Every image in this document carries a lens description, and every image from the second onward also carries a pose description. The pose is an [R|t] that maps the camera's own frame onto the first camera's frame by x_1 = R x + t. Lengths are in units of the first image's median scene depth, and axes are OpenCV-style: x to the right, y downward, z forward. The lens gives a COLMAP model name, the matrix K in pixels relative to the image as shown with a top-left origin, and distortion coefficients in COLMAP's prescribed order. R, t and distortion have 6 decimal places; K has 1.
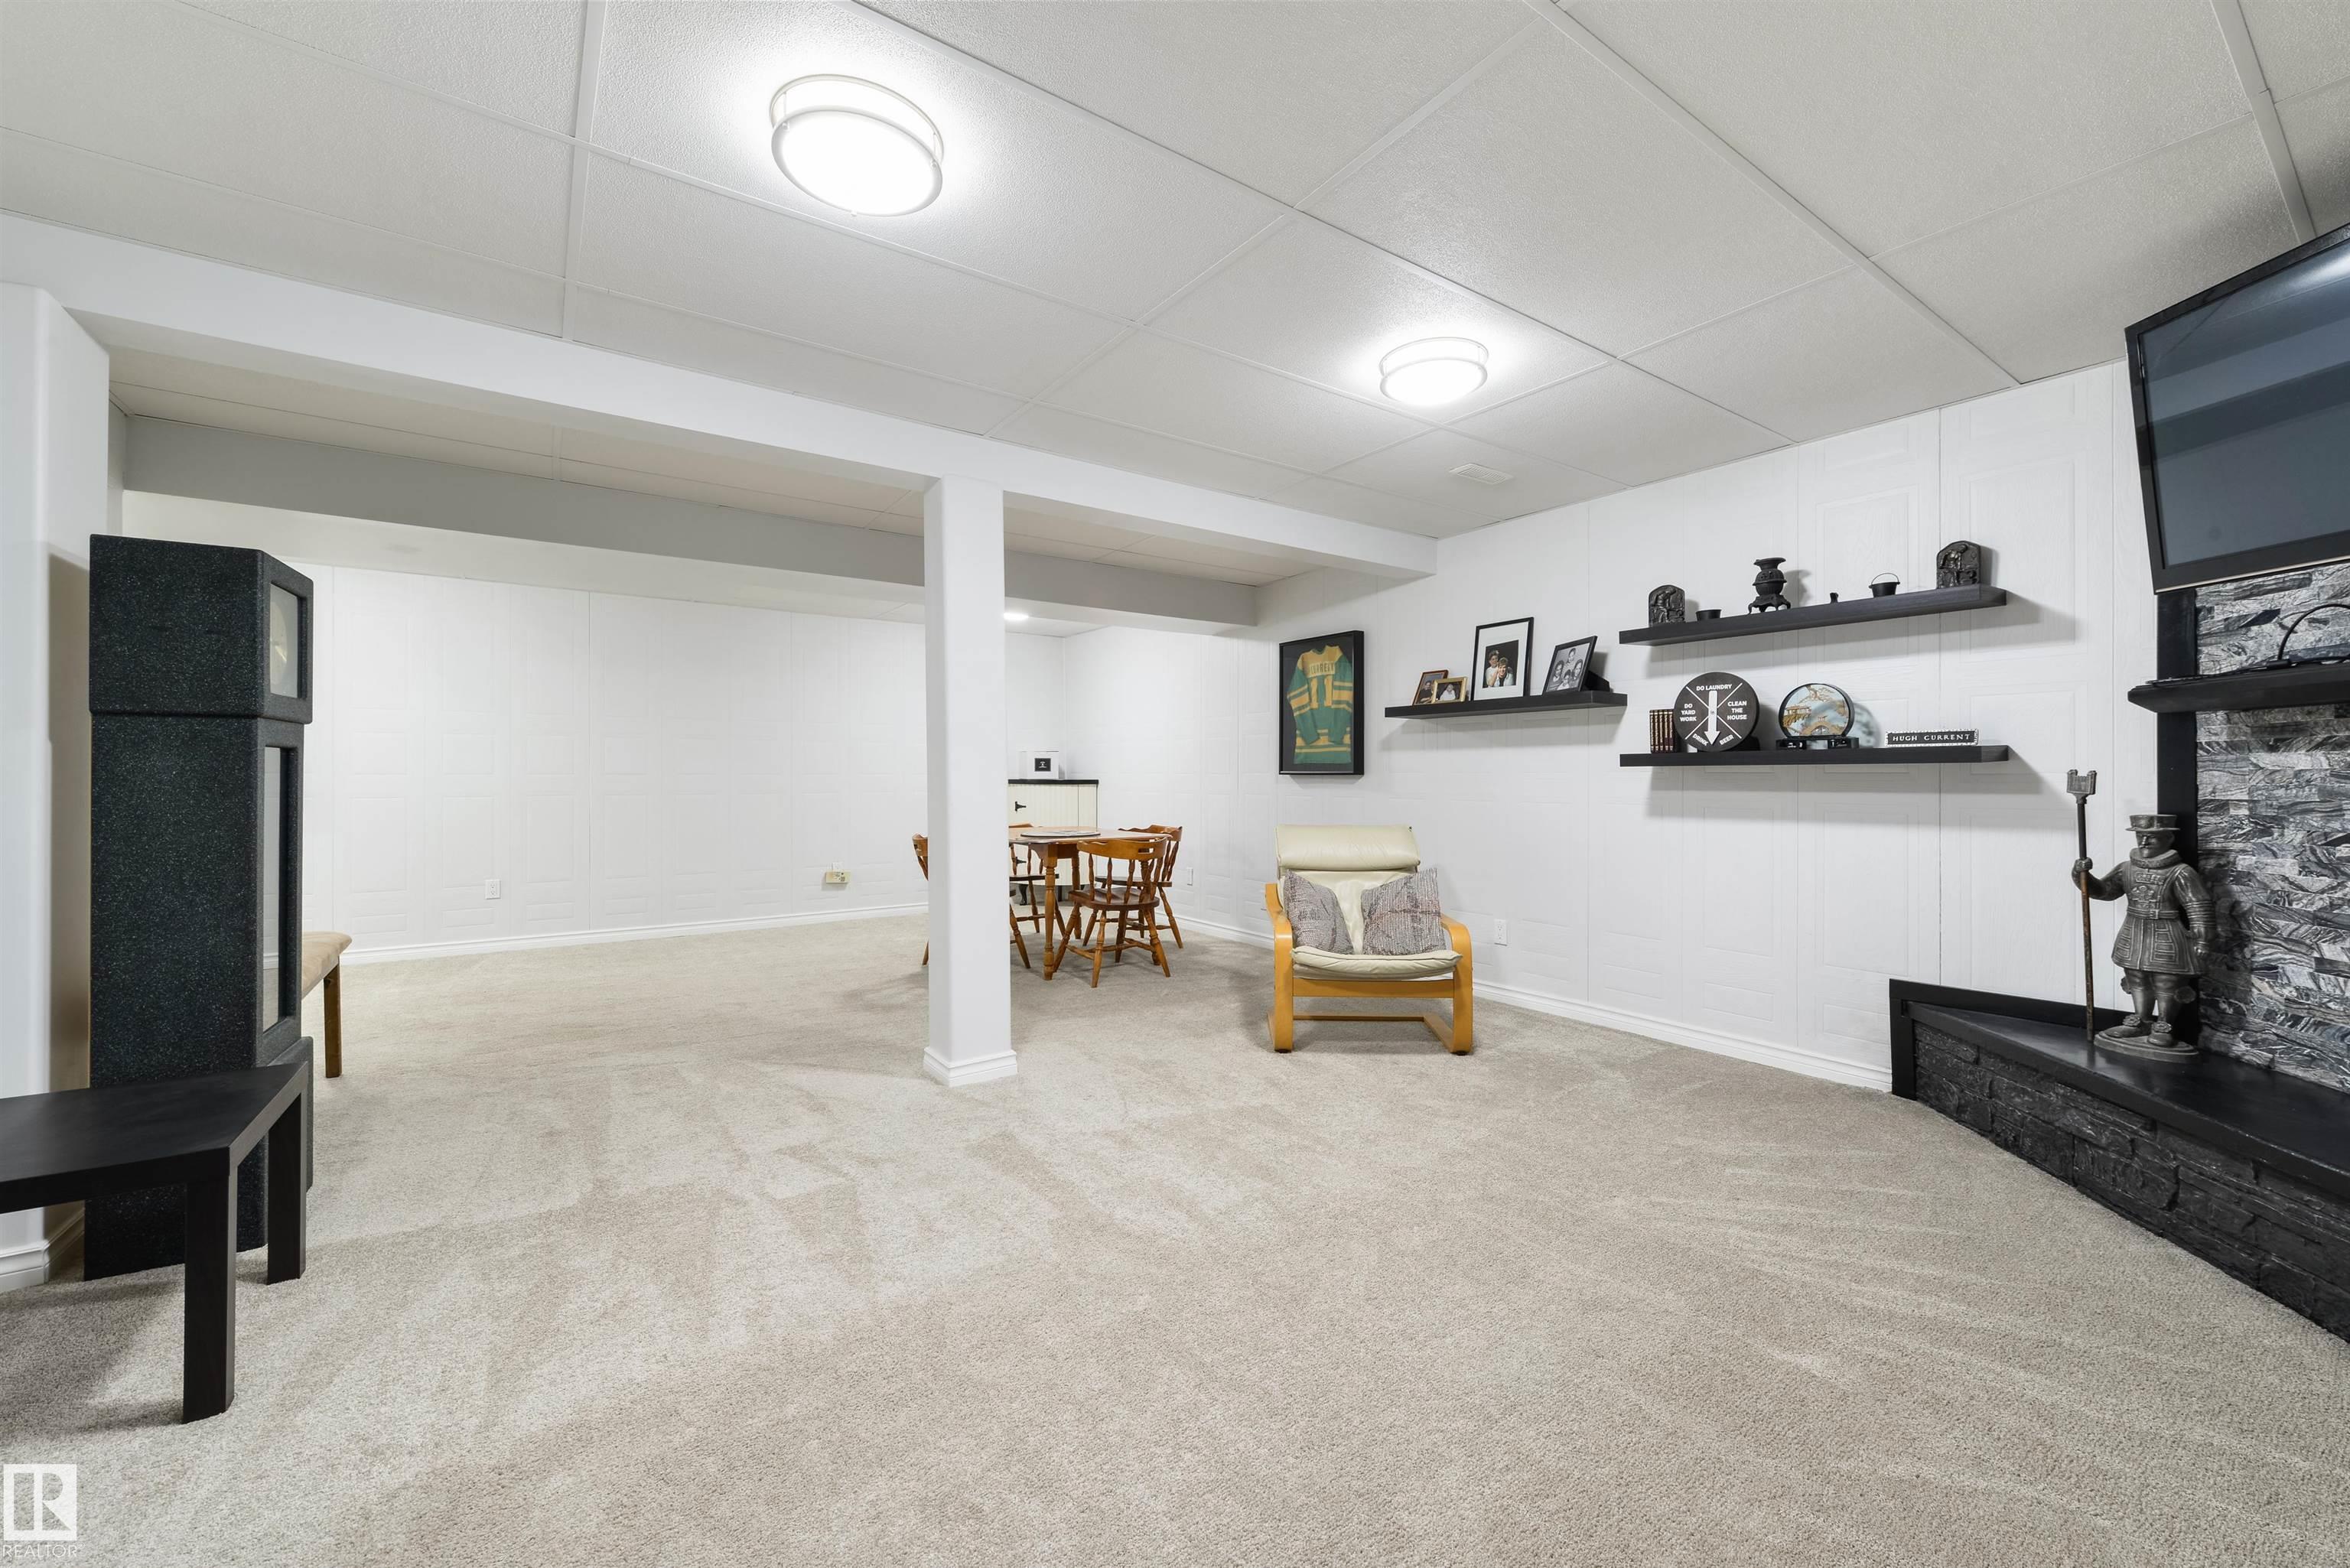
lens RADIAL K [[918.5, 0, 1197.9], [0, 918.5, 782.0], [0, 0, 1]] dist [0.002322, 0.000178]
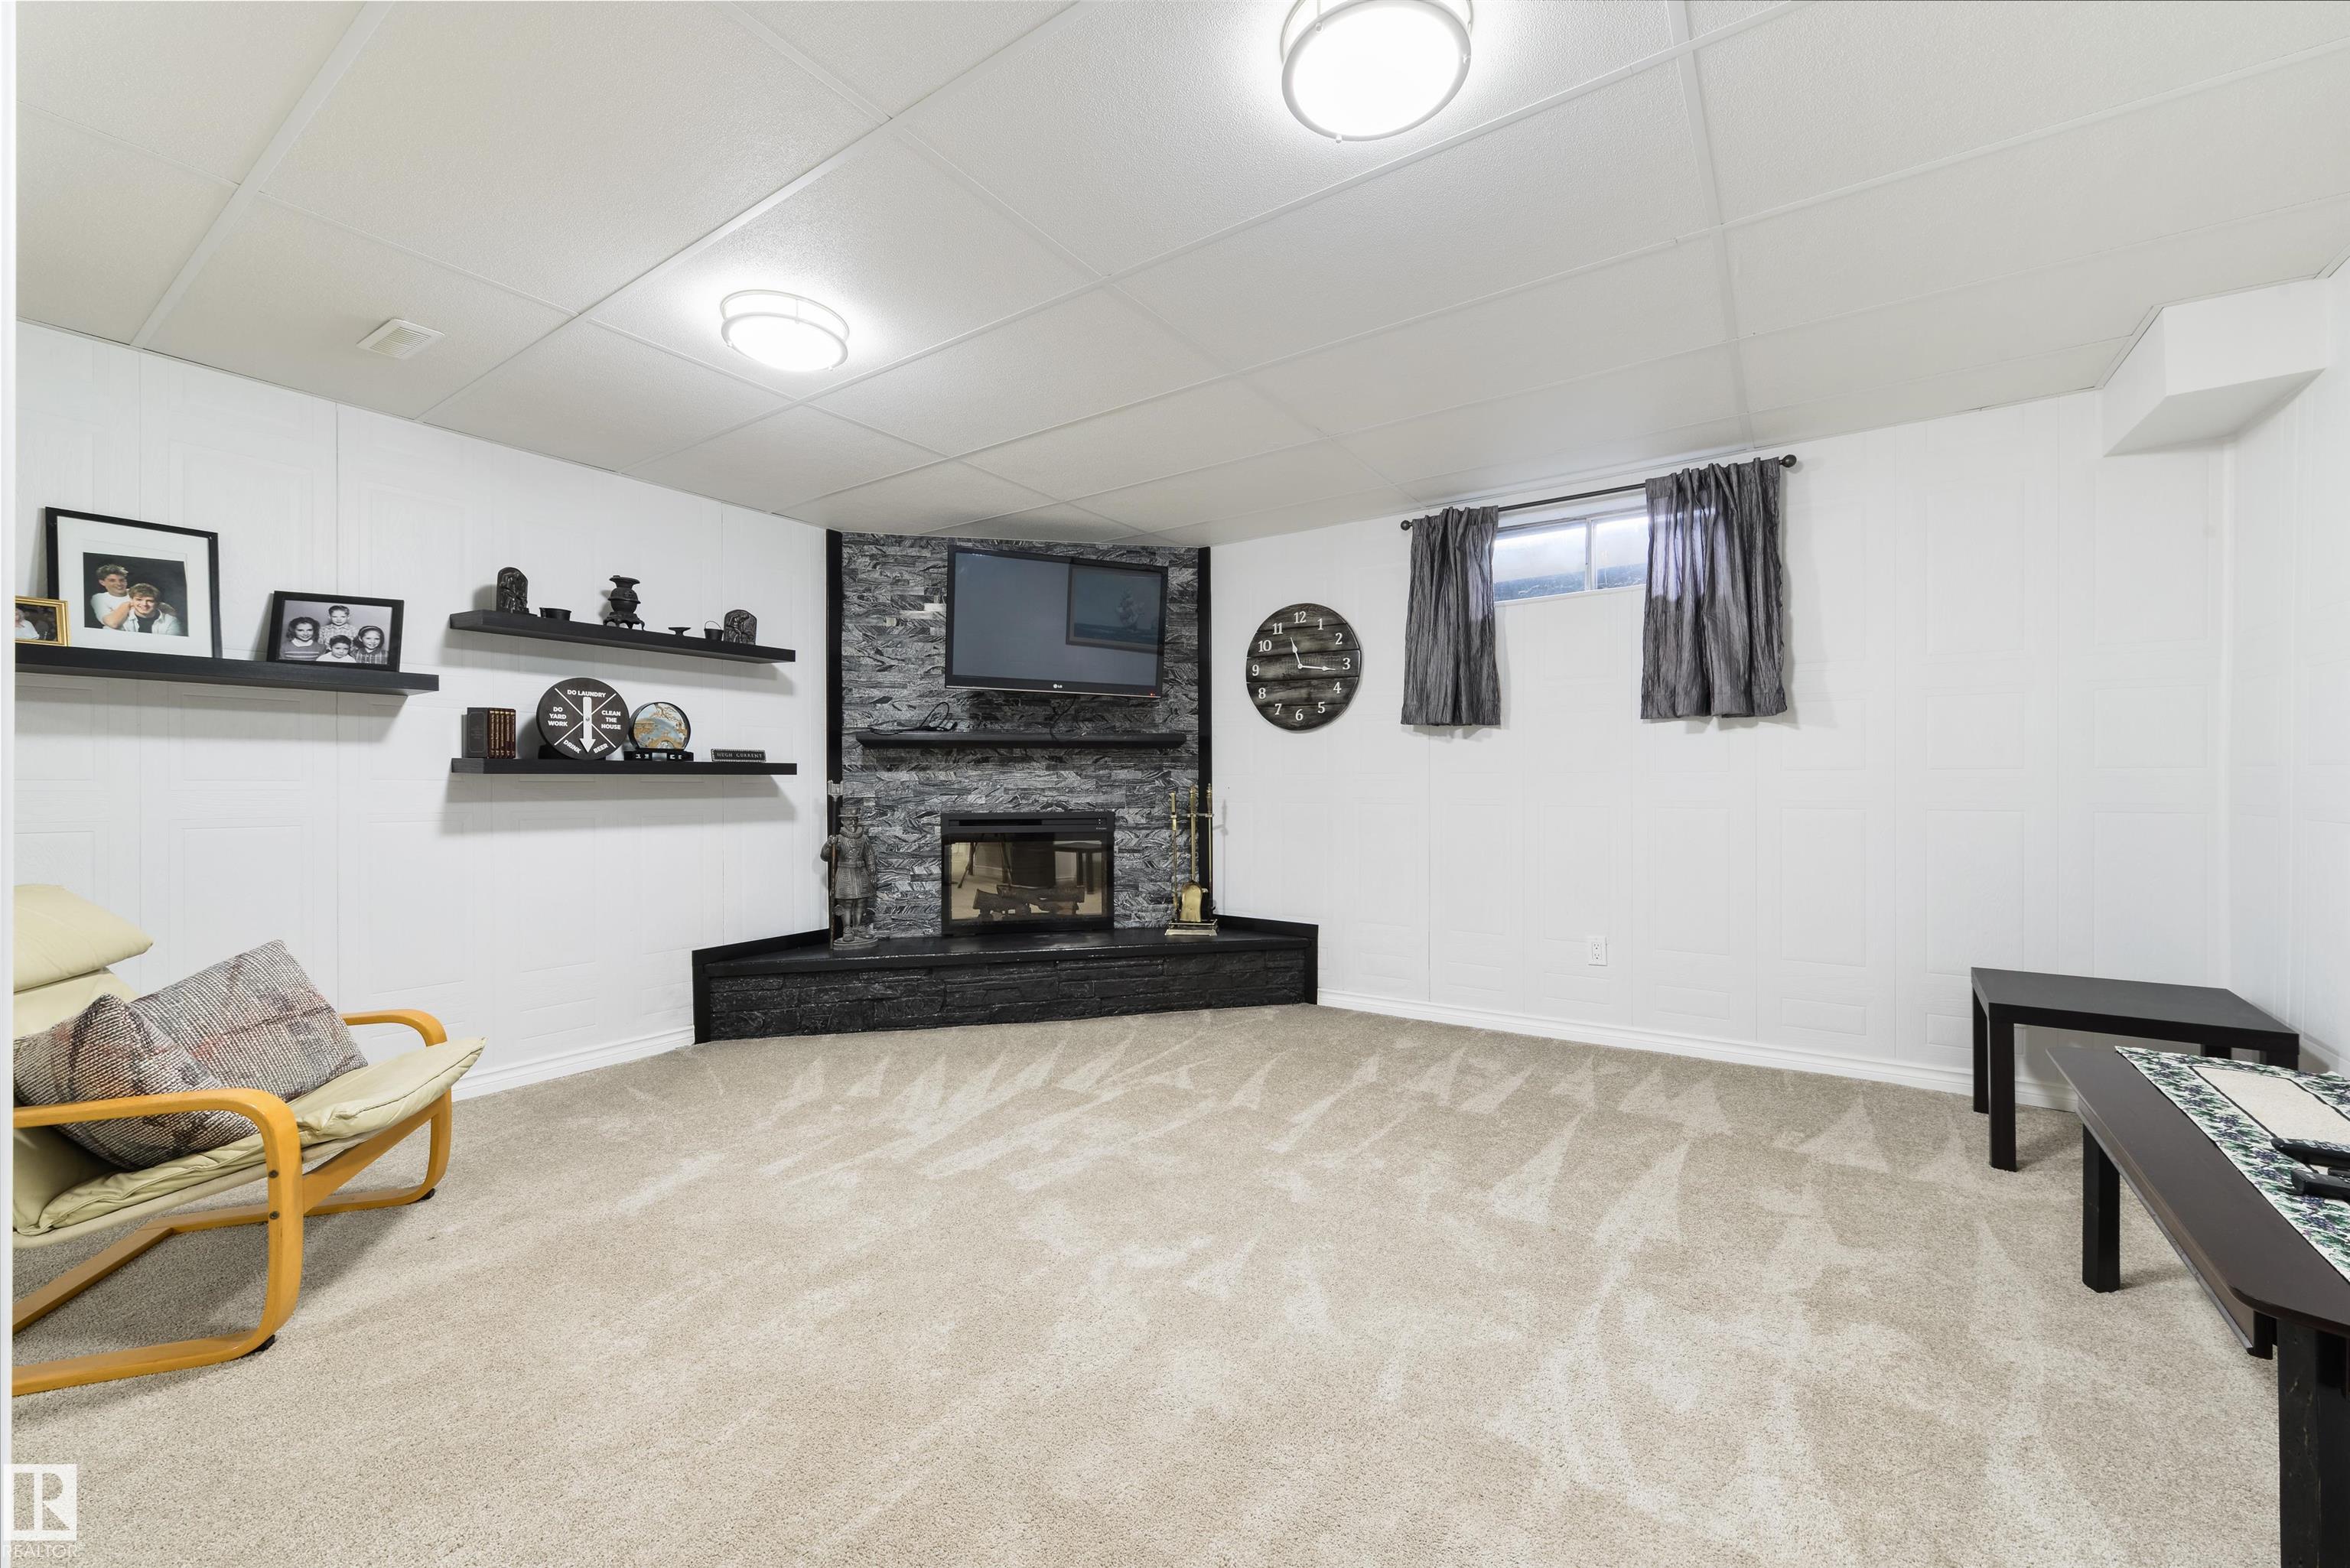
lens RADIAL K [[918.5, 0, 1197.9], [0, 918.5, 782.0], [0, 0, 1]] dist [0.002322, 0.000178]
pose [[-0.352112, 0.002439, 0.935955, -0.580504], [0.008942, 0.999960, 0.000758, -0.004415], [-0.935915, 0.008637, -0.352119, 0.743499]]
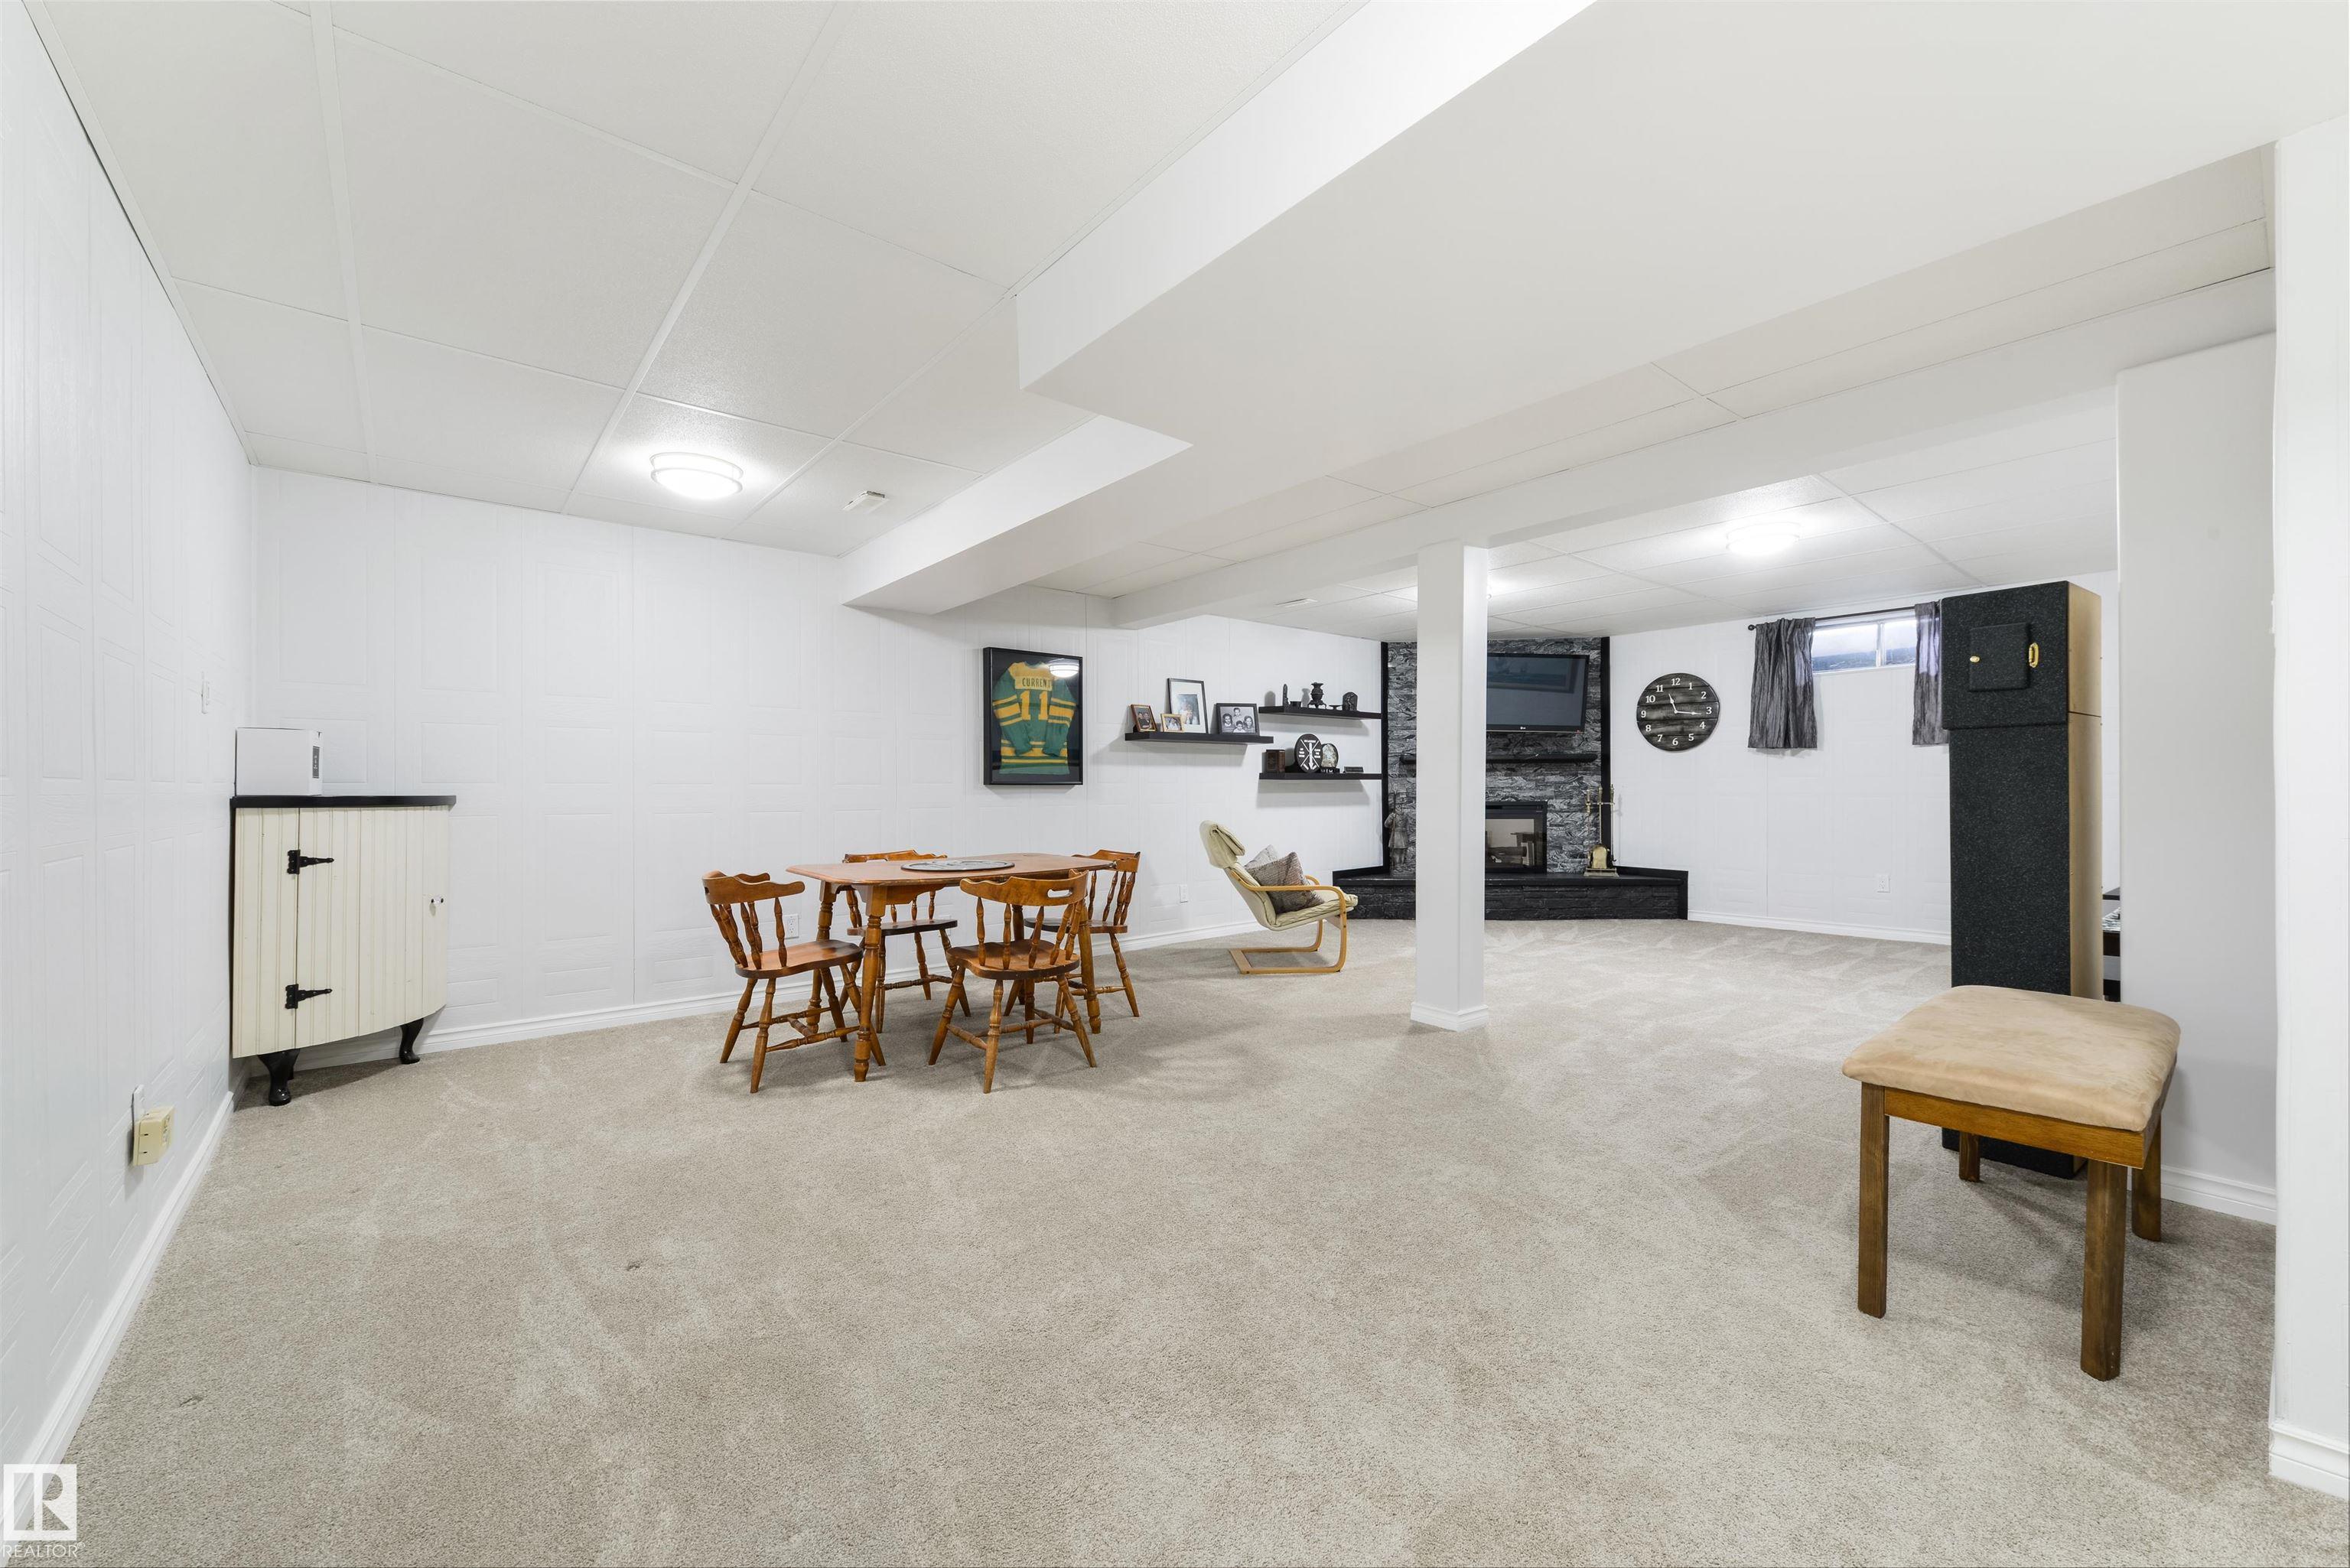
lens RADIAL K [[903.8, 0, 1181.2], [0, 903.8, 789.1], [0, 0, 1]] dist [-0.015360, 0.000096]
pose [[-0.054232, -0.002265, 0.998526, -1.424420], [0.010599, 0.999940, 0.002844, -0.005954], [-0.998472, 0.010737, -0.054204, 1.402582]]
